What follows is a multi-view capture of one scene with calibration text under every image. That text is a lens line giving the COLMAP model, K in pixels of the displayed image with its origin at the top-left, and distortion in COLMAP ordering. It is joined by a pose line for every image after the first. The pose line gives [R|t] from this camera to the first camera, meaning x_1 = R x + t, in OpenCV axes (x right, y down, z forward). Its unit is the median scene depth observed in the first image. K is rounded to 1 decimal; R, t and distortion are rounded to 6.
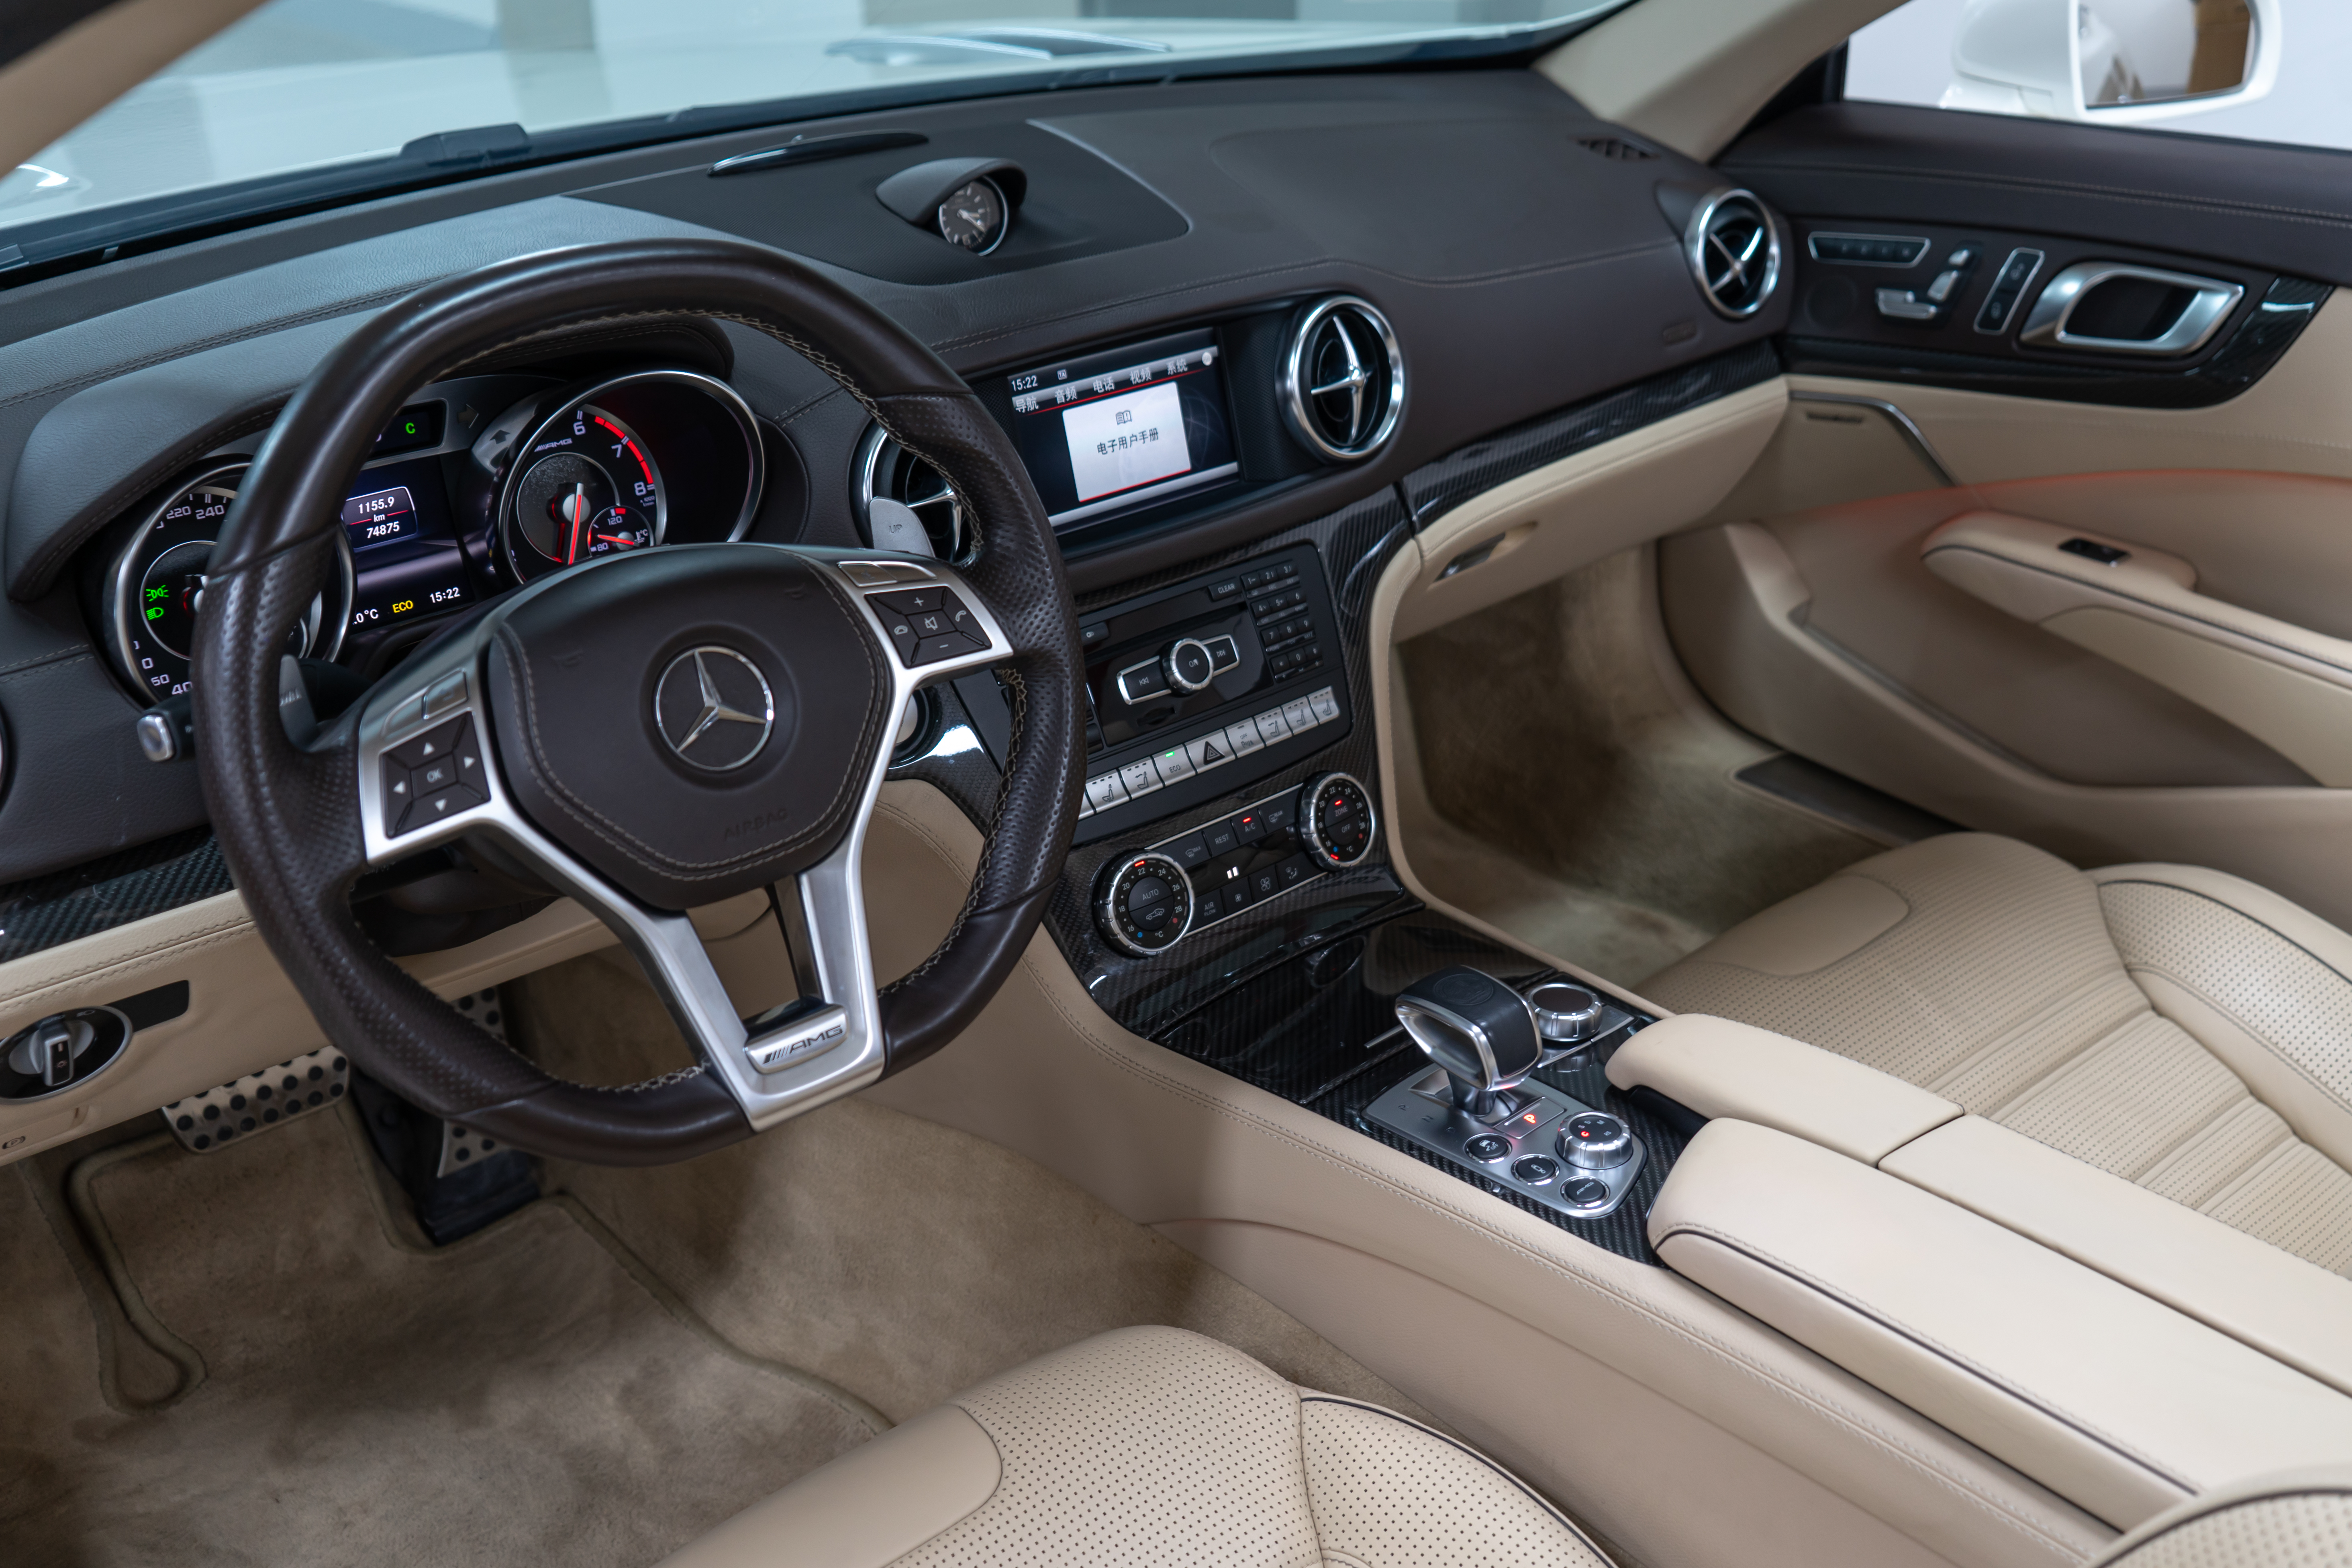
lens RADIAL K [[2330.4, 0, 1176.0], [0, 2330.4, 784.0], [0, 0, 1]] dist [-0.007037, -0.009390]
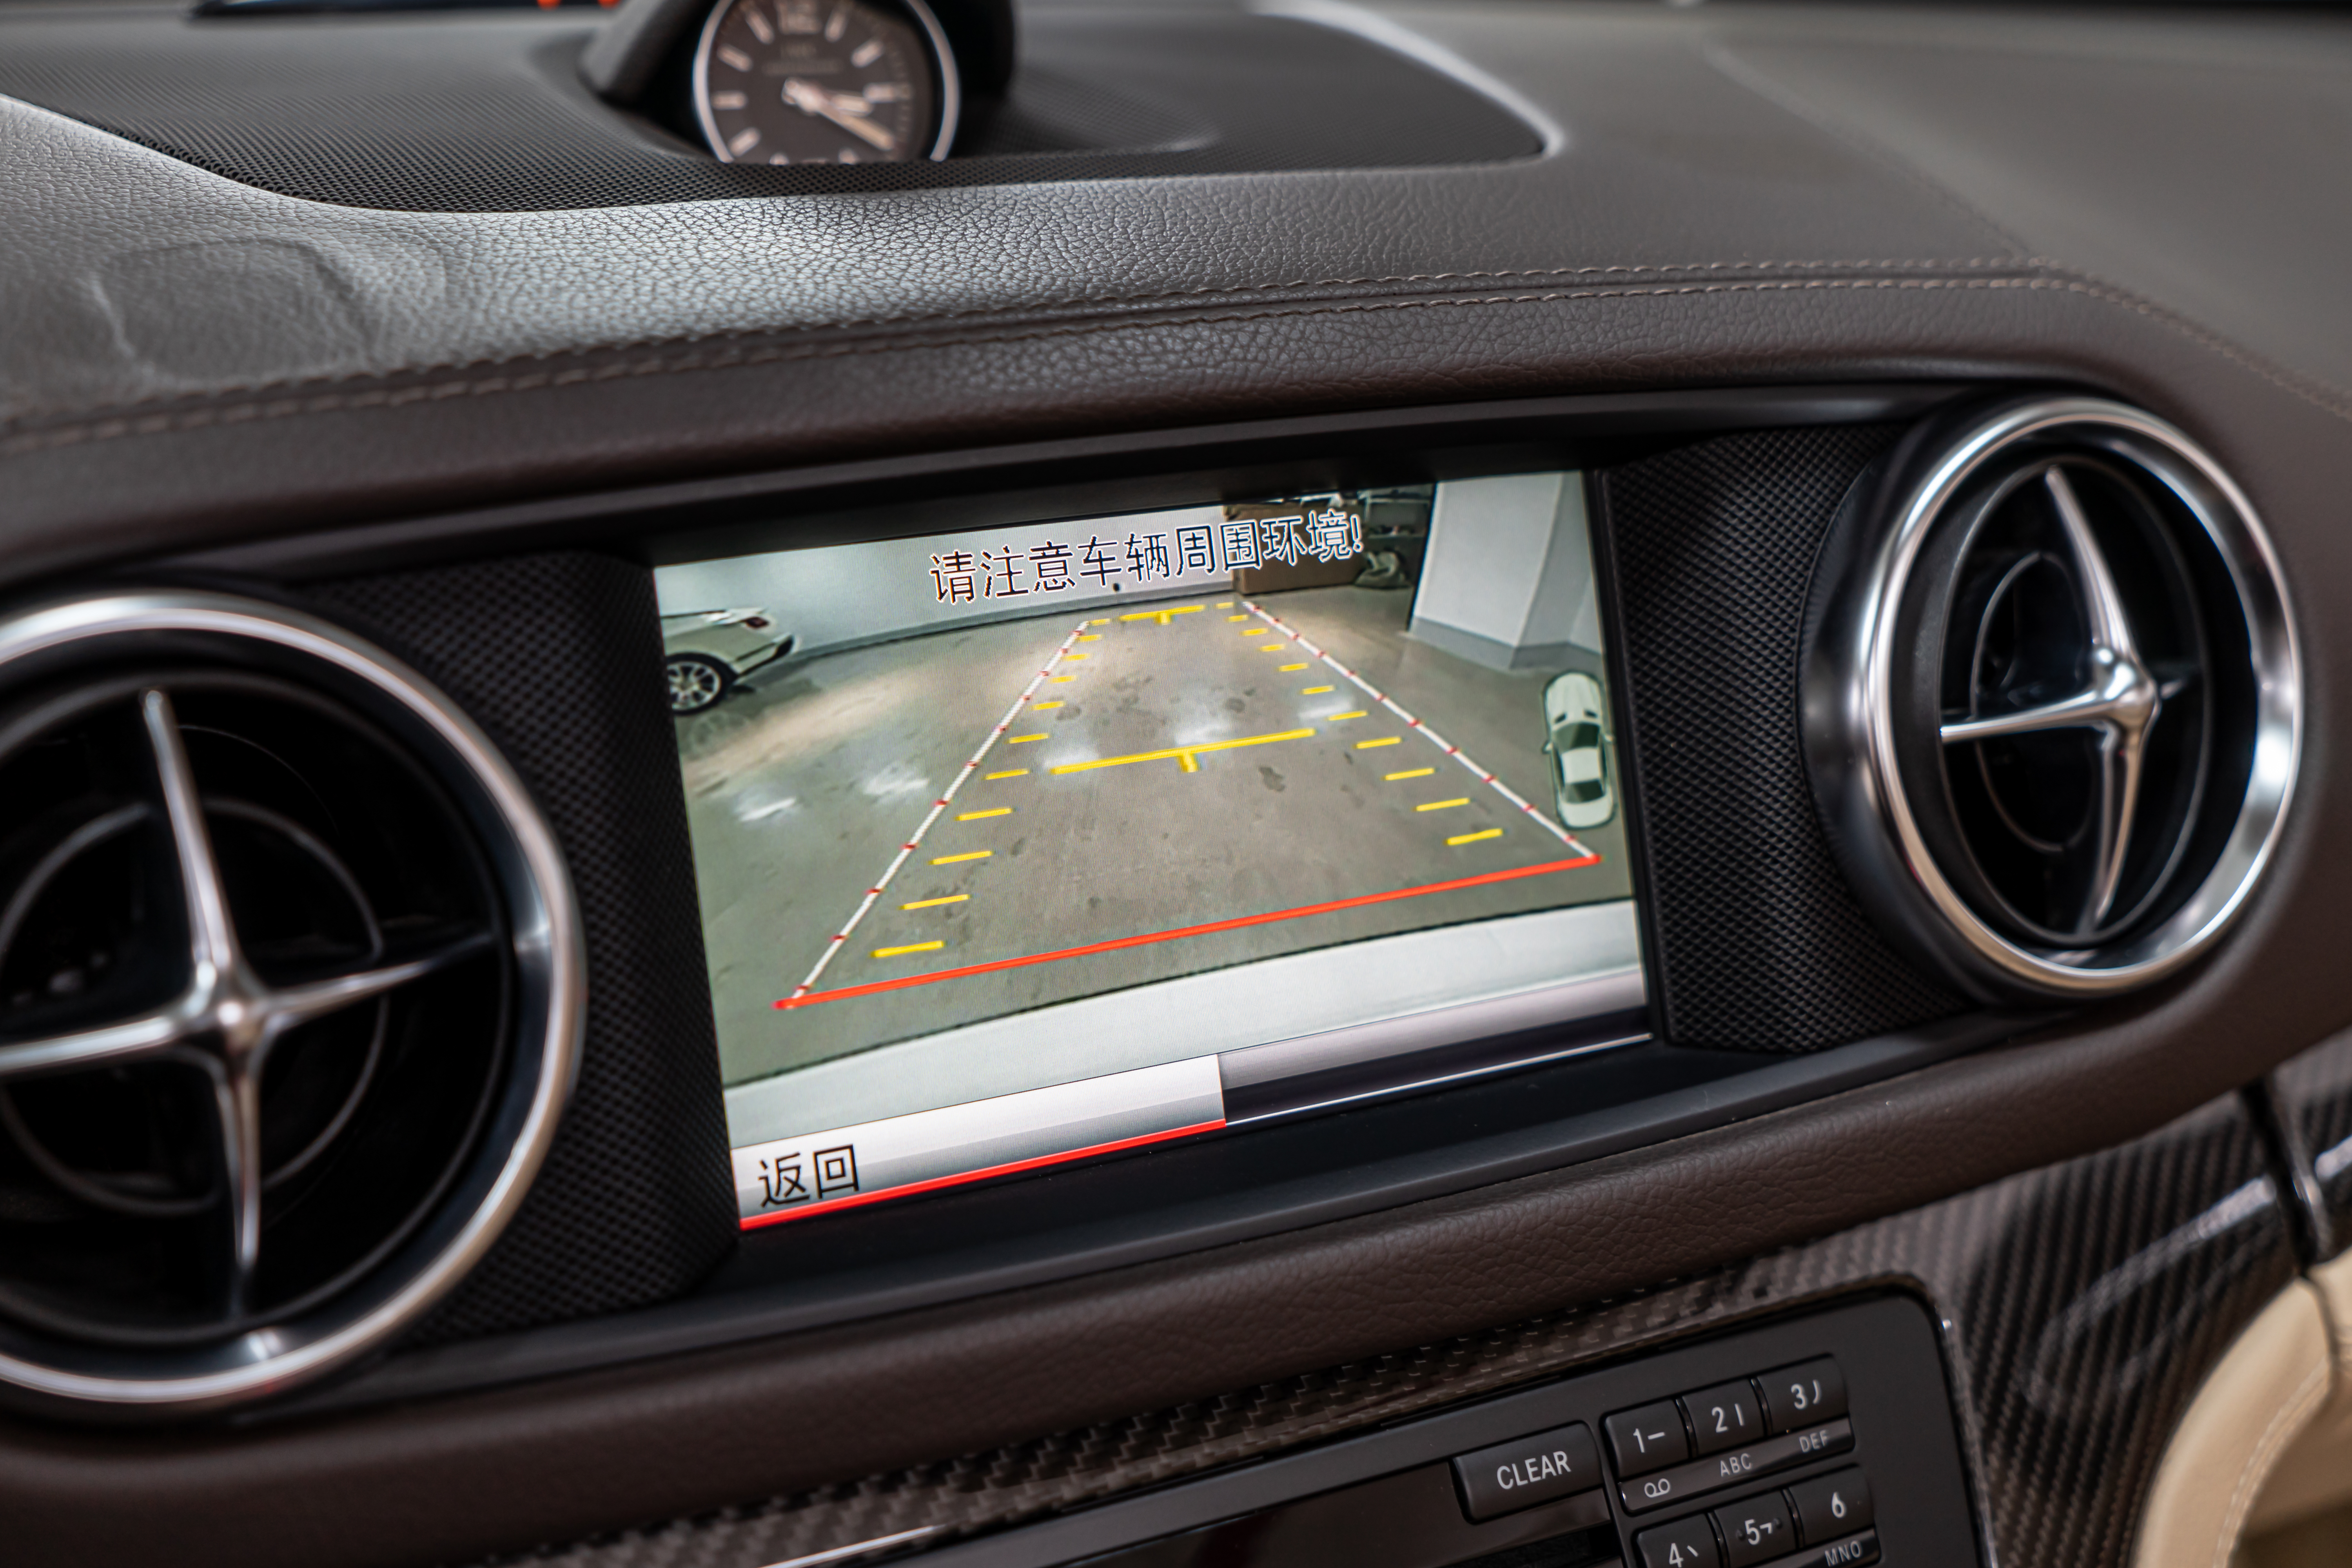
lens RADIAL K [[3129.9, 0, 1176.0], [0, 3129.9, 784.0], [0, 0, 1]] dist [0.002373, 0.022312]
pose [[0.972094, 0.063411, -0.225859, 0.062489], [-0.103010, 0.980372, -0.168105, -0.107339], [0.210767, 0.186680, 0.959546, 0.736471]]
